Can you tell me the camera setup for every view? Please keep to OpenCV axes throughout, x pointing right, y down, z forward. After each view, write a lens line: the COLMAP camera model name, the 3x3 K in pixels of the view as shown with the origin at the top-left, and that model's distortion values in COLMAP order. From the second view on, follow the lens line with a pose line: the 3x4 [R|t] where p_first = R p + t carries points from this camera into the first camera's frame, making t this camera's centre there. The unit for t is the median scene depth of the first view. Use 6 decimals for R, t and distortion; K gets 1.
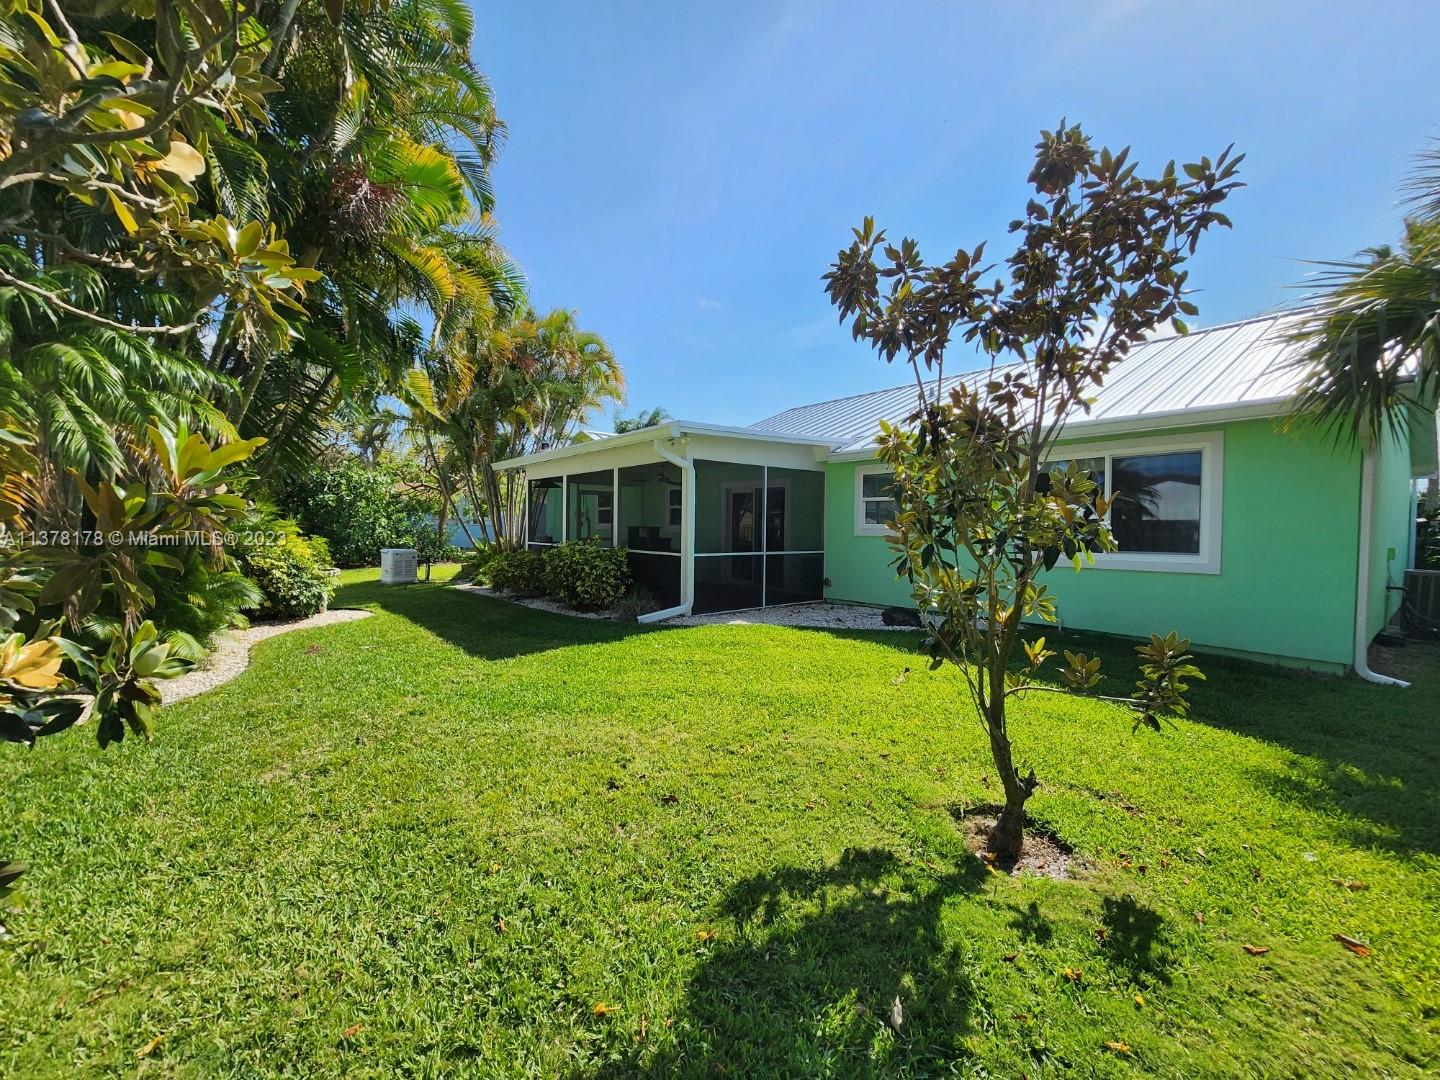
lens RADIAL K [[590.3, 0, 723.8], [0, 590.3, 541.9], [0, 0, 1]] dist [-0.000490, -0.001329]
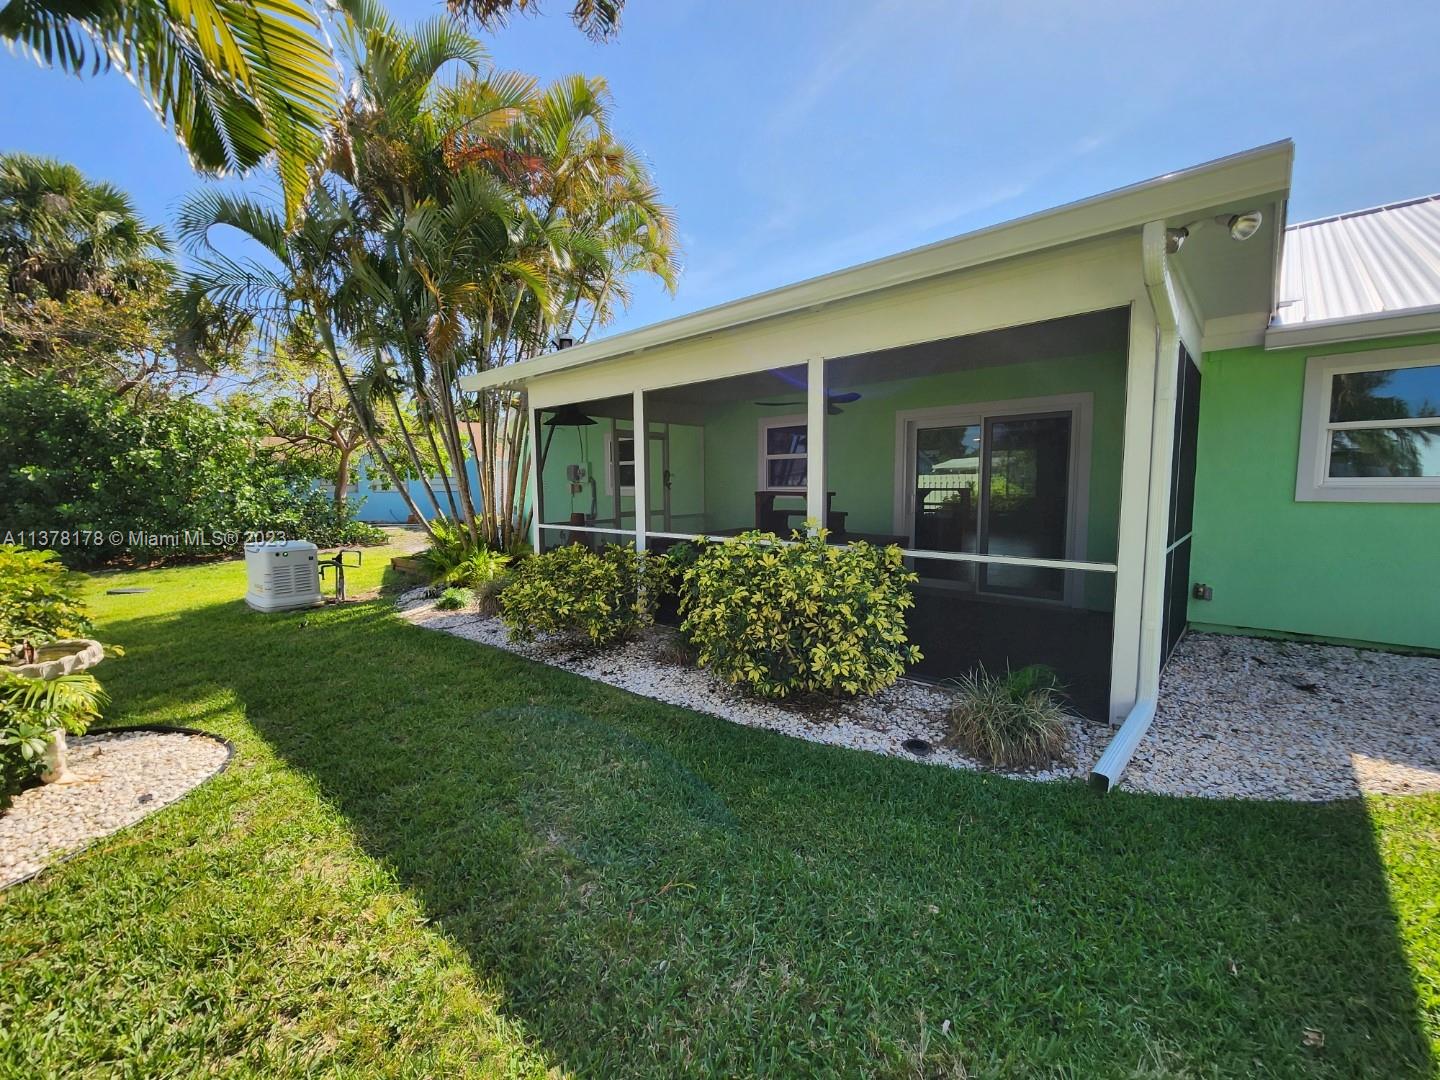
lens RADIAL K [[590.3, 0, 717.3], [0, 590.3, 541.3], [0, 0, 1]] dist [-0.000490, -0.001329]
pose [[0.989621, -0.036261, 0.139054, -0.362563], [0.026398, 0.997046, 0.072128, -0.028075], [-0.141259, -0.067709, 0.987655, 0.649669]]
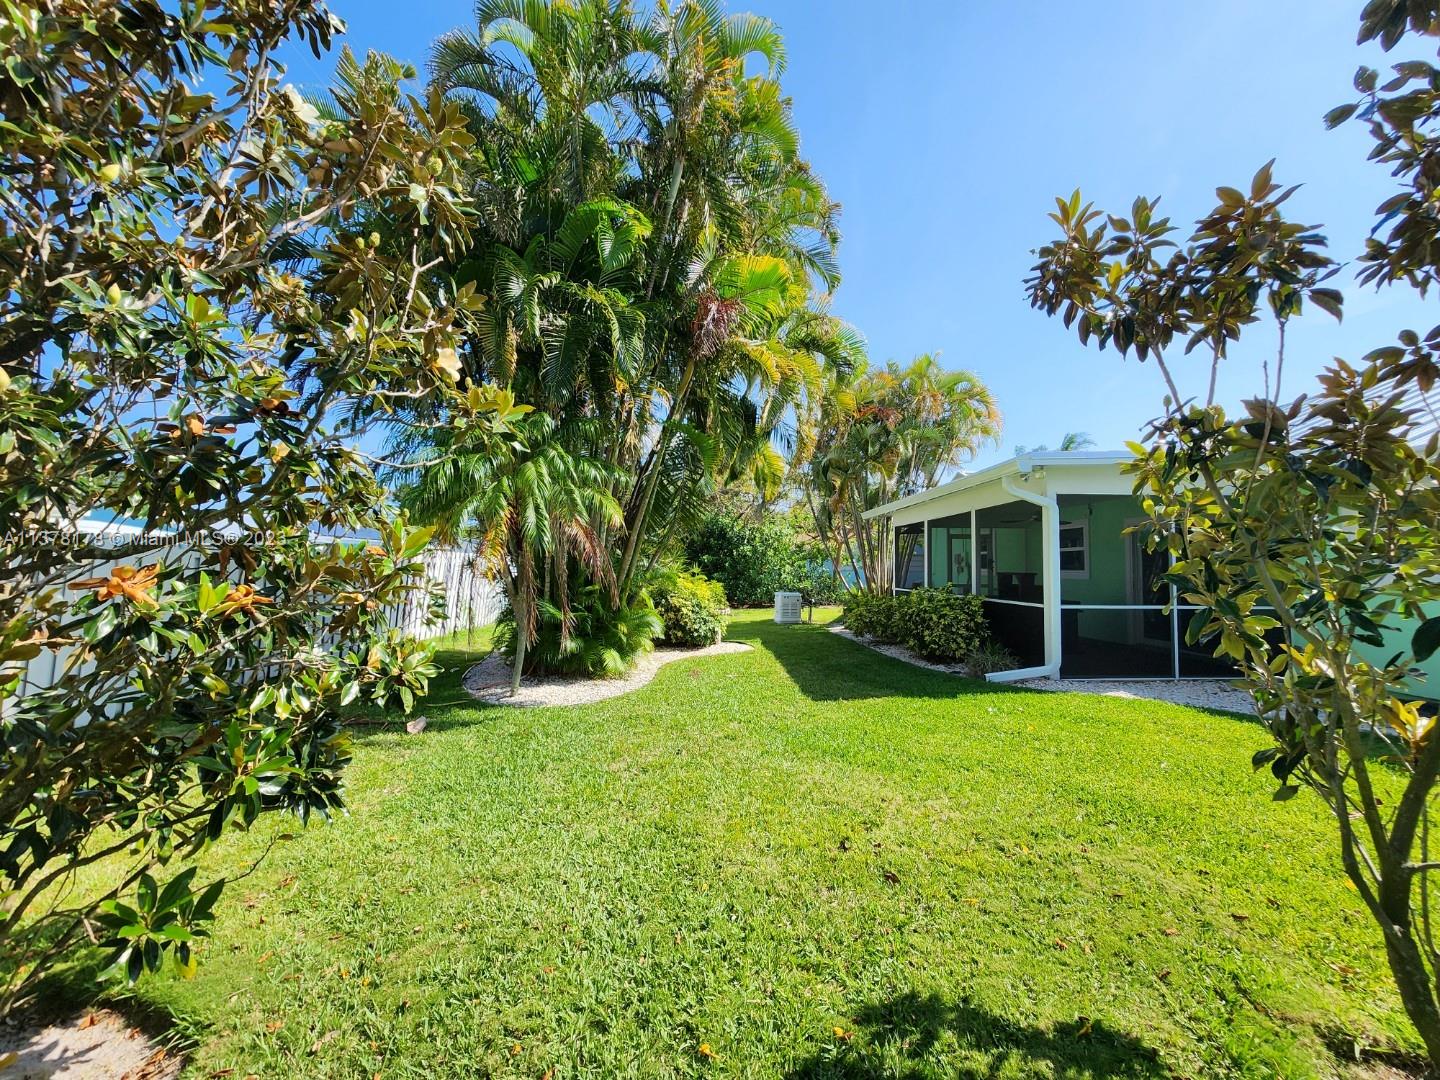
lens RADIAL K [[590.3, 0, 720.6], [0, 590.3, 545.1], [0, 0, 1]] dist [-0.000490, -0.001329]
pose [[0.784682, -0.030627, -0.619141, 0.092100], [-0.012618, 0.997783, -0.065348, -0.004934], [0.619770, 0.059090, 0.782556, 0.029364]]
